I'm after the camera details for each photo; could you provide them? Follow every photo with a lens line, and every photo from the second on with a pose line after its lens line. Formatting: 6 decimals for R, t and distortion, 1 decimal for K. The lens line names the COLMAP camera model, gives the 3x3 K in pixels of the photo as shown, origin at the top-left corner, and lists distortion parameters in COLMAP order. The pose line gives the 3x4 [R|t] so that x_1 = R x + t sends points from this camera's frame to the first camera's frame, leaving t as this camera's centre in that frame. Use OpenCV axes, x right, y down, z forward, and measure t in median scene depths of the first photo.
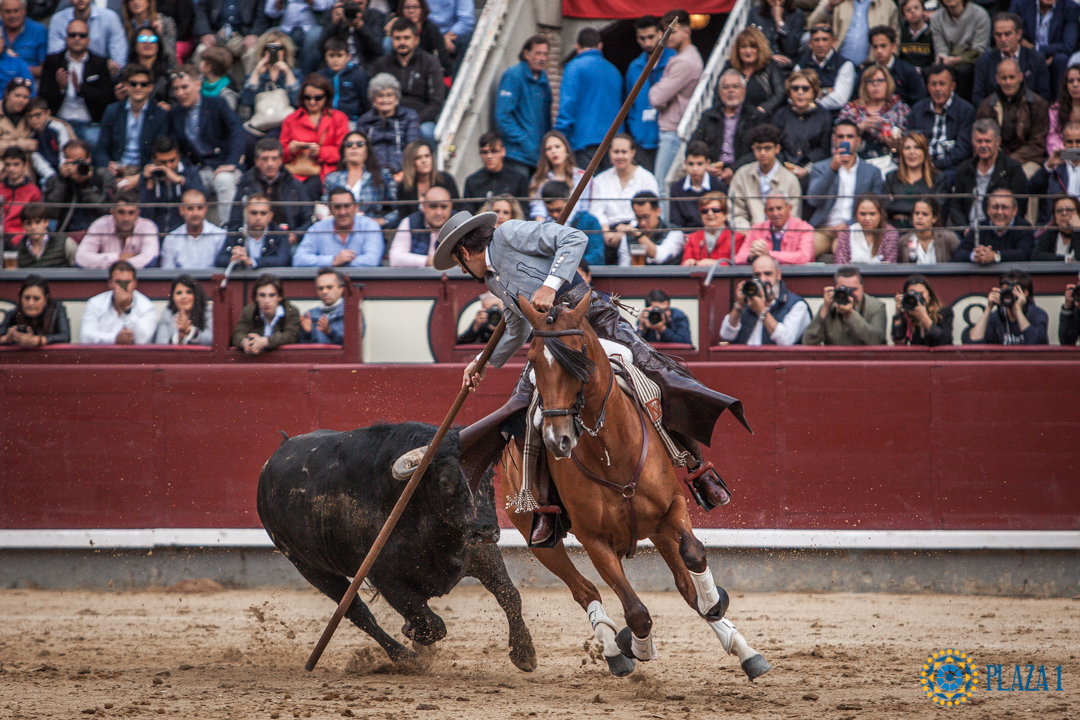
lens RADIAL K [[6029.2, 0, 540.2], [0, 6029.2, 358.6], [0, 0, 1]] dist [0.556036, 0.000000]
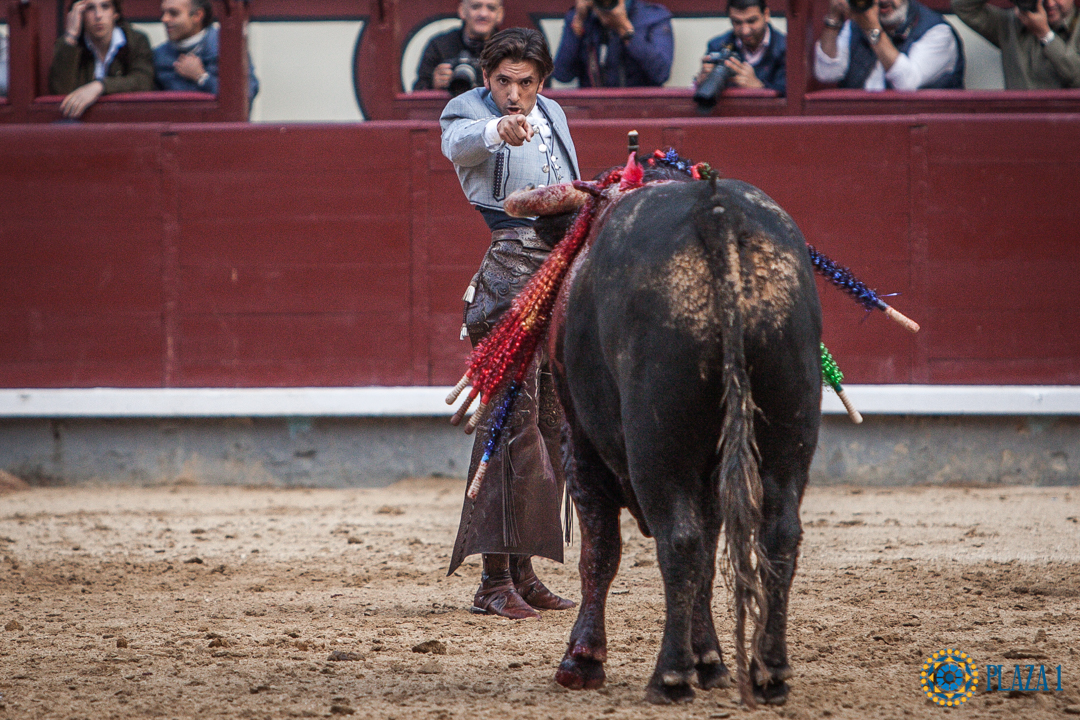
lens RADIAL K [[6029.2, 0, 538.2], [0, 6029.2, 359.5], [0, 0, 1]] dist [0.556036, 0.000000]
pose [[0.999866, -0.004247, -0.015781, 0.010259], [0.004901, 0.999120, 0.041650, -0.000603], [0.015590, -0.041722, 0.999008, 0.374166]]
